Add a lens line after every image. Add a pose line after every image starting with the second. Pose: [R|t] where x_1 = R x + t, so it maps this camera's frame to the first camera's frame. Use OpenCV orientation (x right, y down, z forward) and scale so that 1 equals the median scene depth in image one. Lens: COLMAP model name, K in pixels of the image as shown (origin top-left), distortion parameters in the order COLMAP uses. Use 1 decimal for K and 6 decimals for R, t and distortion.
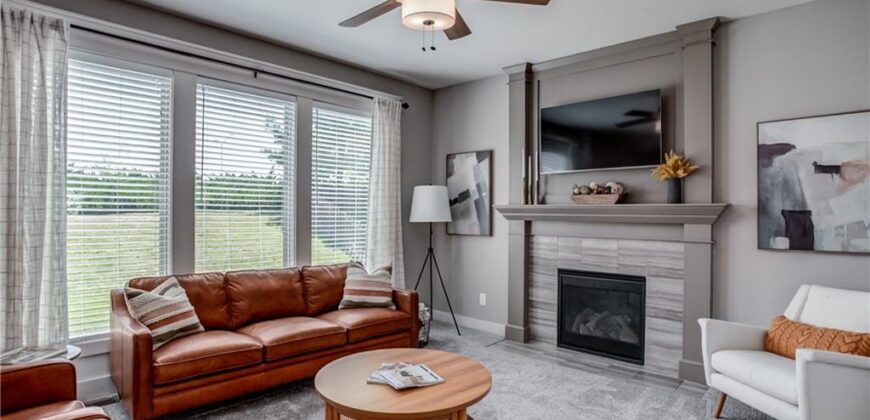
lens RADIAL K [[448.6, 0, 438.6], [0, 448.6, 212.0], [0, 0, 1]] dist [-0.022507, 0.001723]
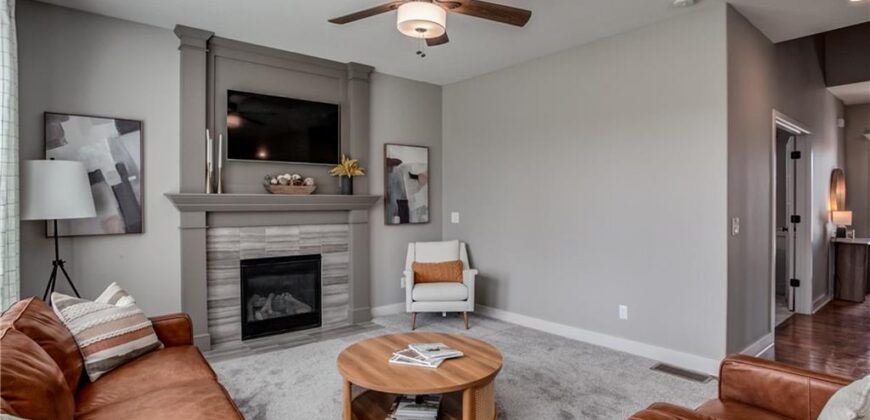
lens RADIAL K [[448.6, 0, 438.6], [0, 448.6, 206.5], [0, 0, 1]] dist [-0.022507, 0.001723]
pose [[0.163737, -0.019193, 0.986317, -0.695406], [-0.001151, 0.999806, 0.019647, -0.010094], [-0.986503, -0.004352, 0.163683, 0.479986]]
